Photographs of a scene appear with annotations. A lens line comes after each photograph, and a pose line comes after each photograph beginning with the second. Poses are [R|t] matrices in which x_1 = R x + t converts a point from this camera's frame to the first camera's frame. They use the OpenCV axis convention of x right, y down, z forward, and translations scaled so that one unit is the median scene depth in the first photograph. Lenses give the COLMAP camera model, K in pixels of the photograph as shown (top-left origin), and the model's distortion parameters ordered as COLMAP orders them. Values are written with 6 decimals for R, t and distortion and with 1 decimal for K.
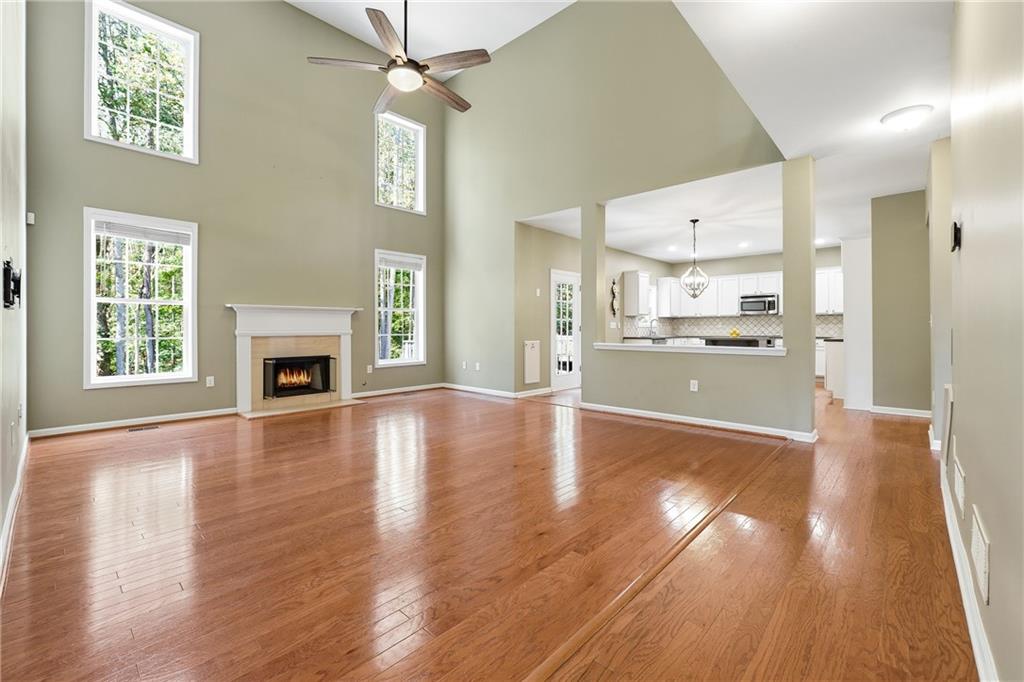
lens RADIAL K [[434.8, 0, 511.9], [0, 434.8, 337.8], [0, 0, 1]] dist [-0.011306, 0.001215]
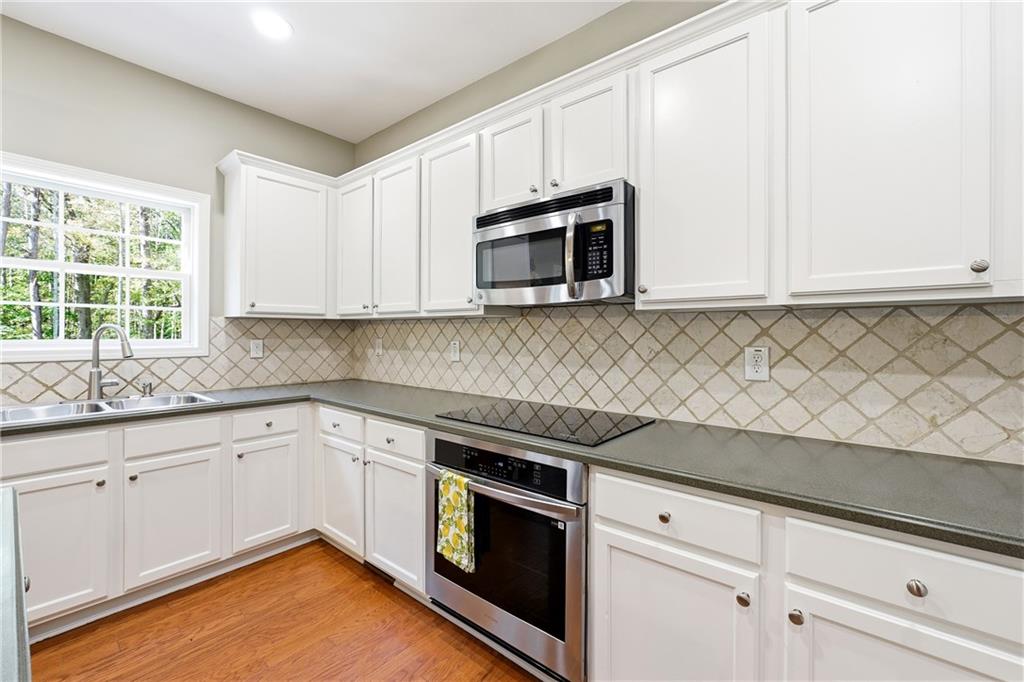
lens RADIAL K [[434.8, 0, 511.5], [0, 434.8, 334.6], [0, 0, 1]] dist [-0.011306, 0.001215]
pose [[0.998782, 0.010142, 0.048284, 0.559836], [-0.009256, 0.999785, -0.018531, -0.038478], [-0.048461, 0.018061, 0.998662, 0.833028]]
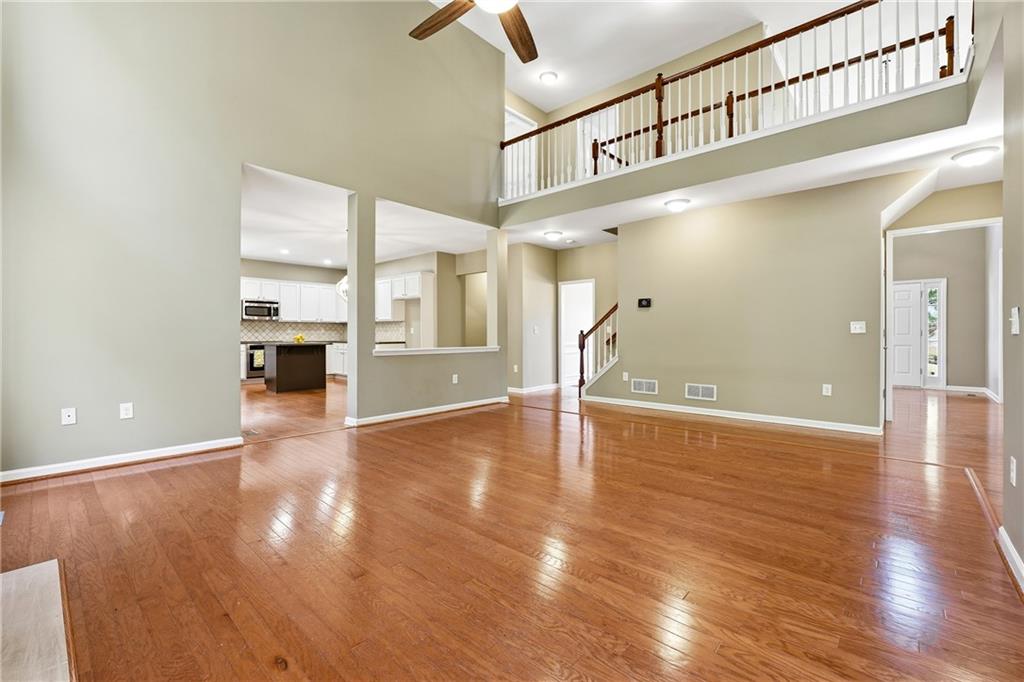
lens RADIAL K [[434.8, 0, 509.1], [0, 434.8, 336.3], [0, 0, 1]] dist [-0.011306, 0.001215]
pose [[-0.020970, -0.000826, 0.999780, -0.455187], [0.018174, 0.999834, 0.001207, -0.007185], [-0.999615, 0.018196, -0.020952, 0.461434]]
